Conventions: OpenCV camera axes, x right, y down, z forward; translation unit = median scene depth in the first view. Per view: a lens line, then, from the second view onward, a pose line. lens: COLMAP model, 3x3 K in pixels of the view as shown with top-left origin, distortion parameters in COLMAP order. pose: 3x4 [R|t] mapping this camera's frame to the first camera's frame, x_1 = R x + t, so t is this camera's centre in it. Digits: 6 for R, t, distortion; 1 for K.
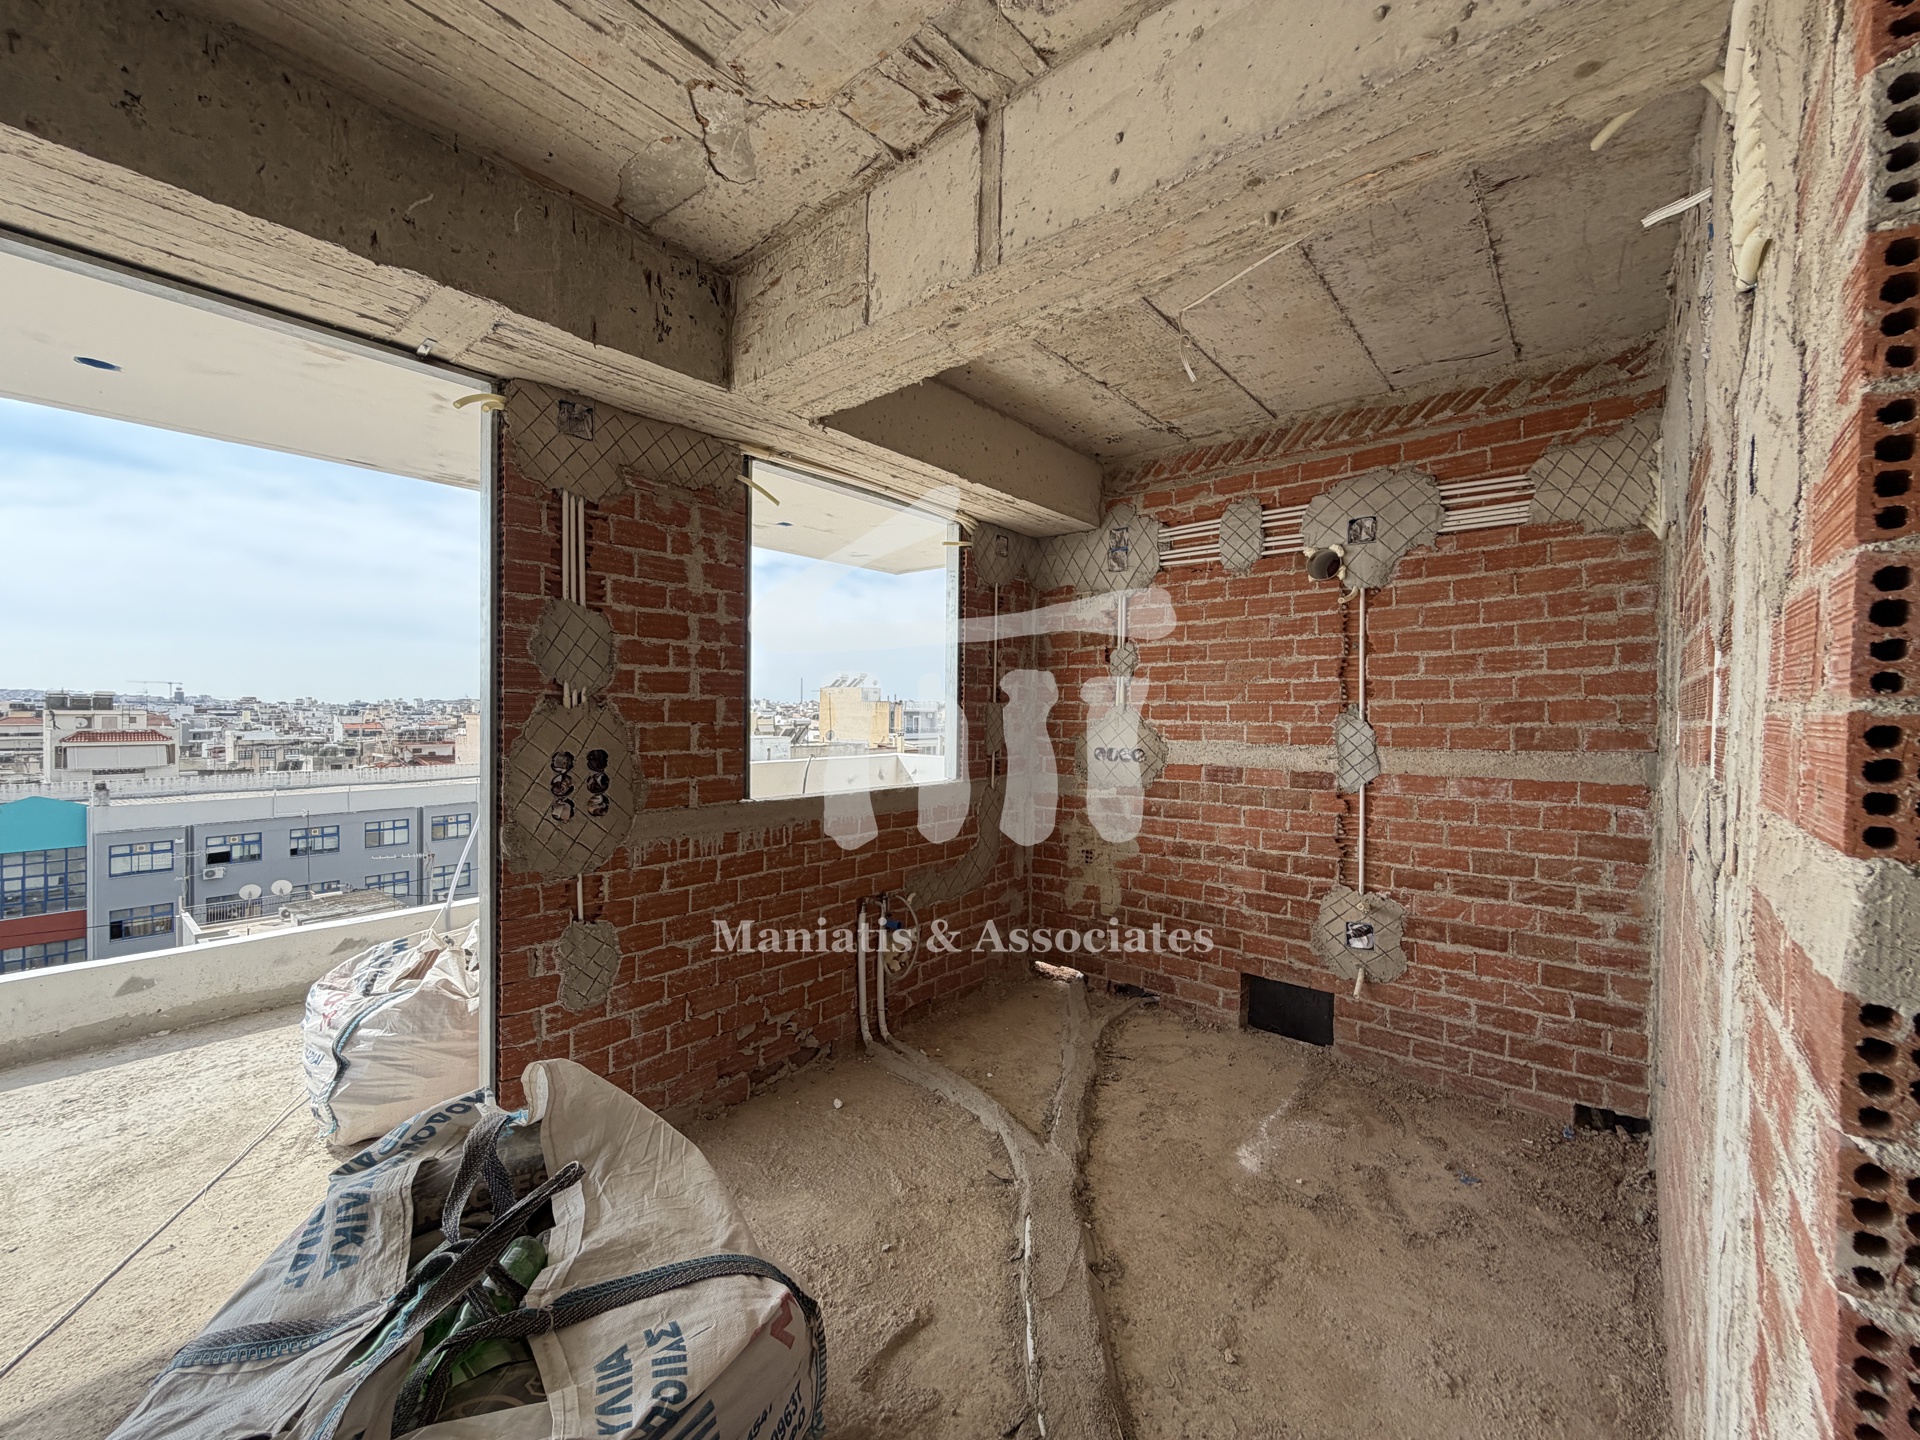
lens RADIAL K [[762.7, 0, 955.9], [0, 762.7, 718.0], [0, 0, 1]] dist [-0.000790, 0.000055]
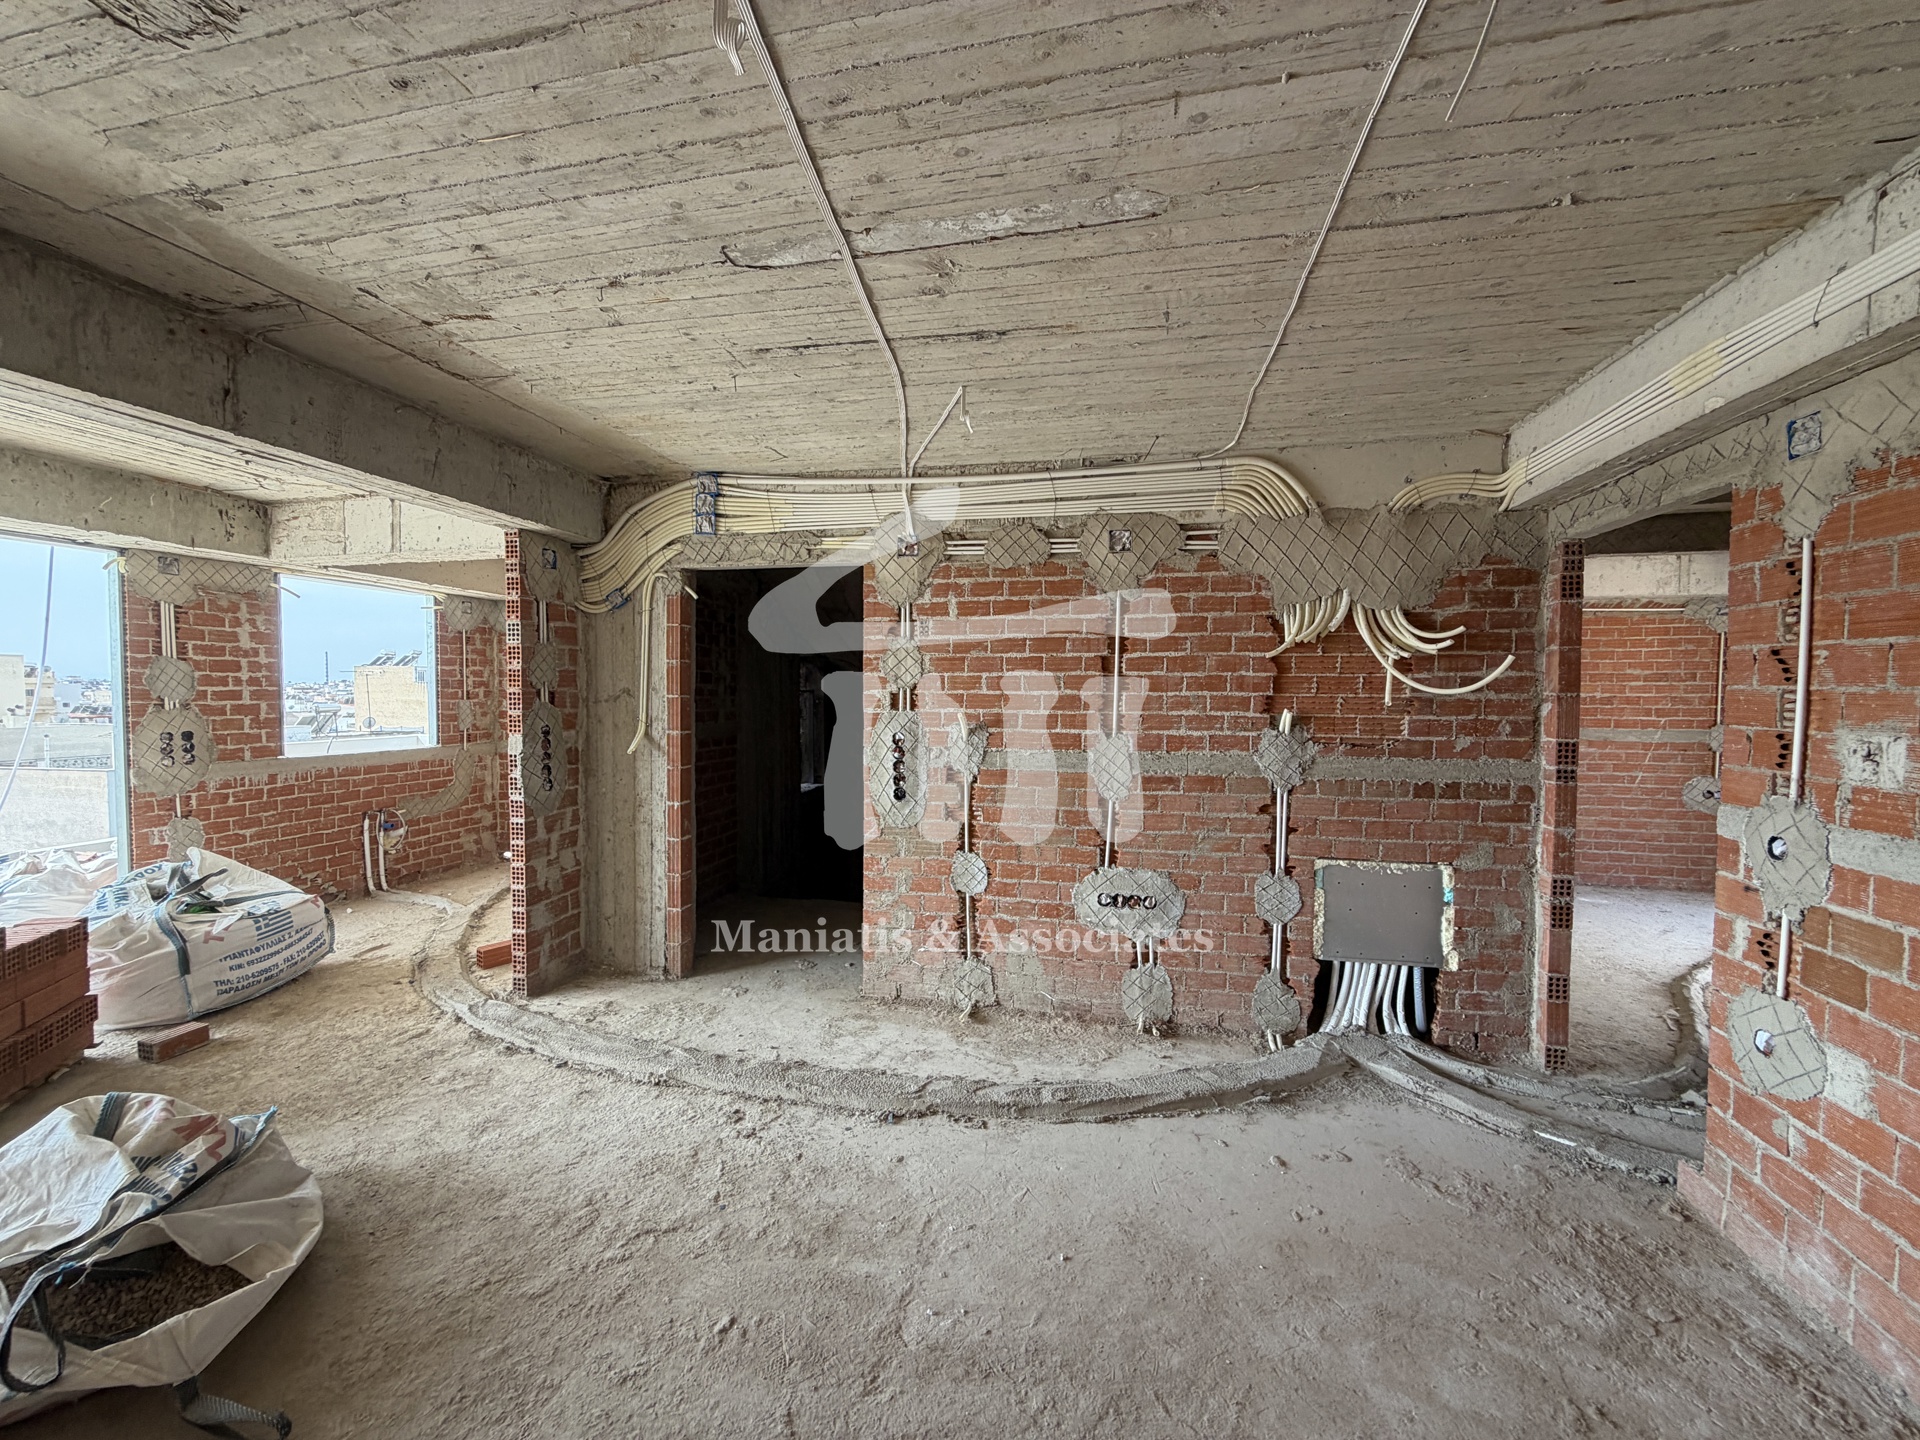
lens RADIAL K [[762.7, 0, 956.4], [0, 762.7, 718.5], [0, 0, 1]] dist [-0.000790, 0.000055]
pose [[0.882382, -0.023174, 0.469963, 0.268166], [0.010345, 0.999501, 0.029861, -0.021373], [-0.470420, -0.021487, 0.882181, -1.243544]]
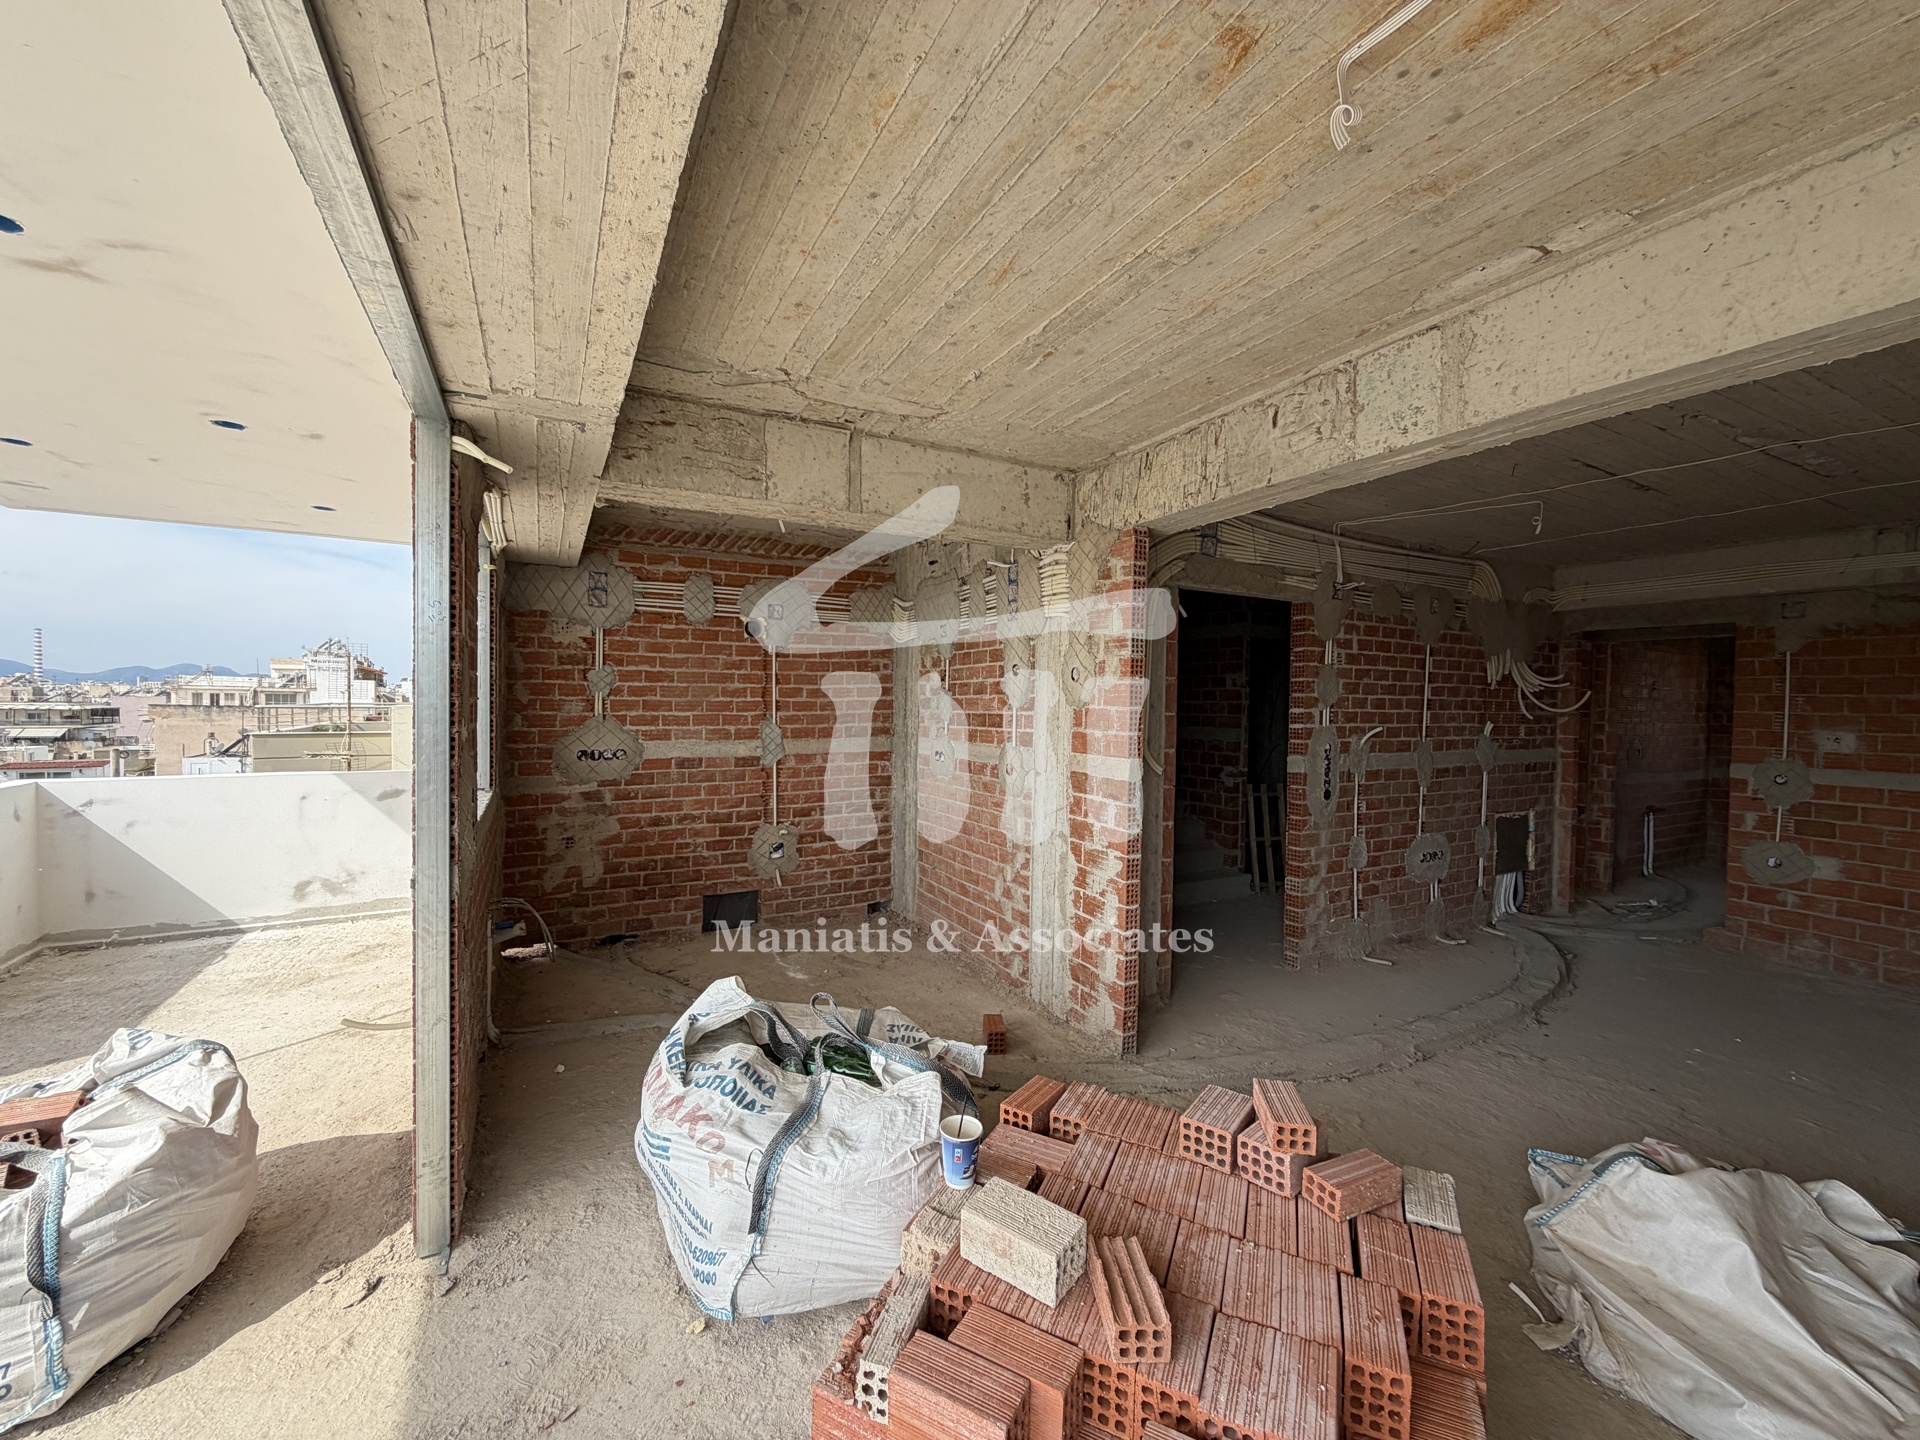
lens RADIAL K [[762.7, 0, 952.0], [0, 762.7, 715.4], [0, 0, 1]] dist [-0.000790, 0.000055]
pose [[0.362920, -0.021738, 0.931567, -0.879246], [0.000918, 0.999736, 0.022972, -0.053131], [-0.931820, -0.007482, 0.362844, 0.018102]]
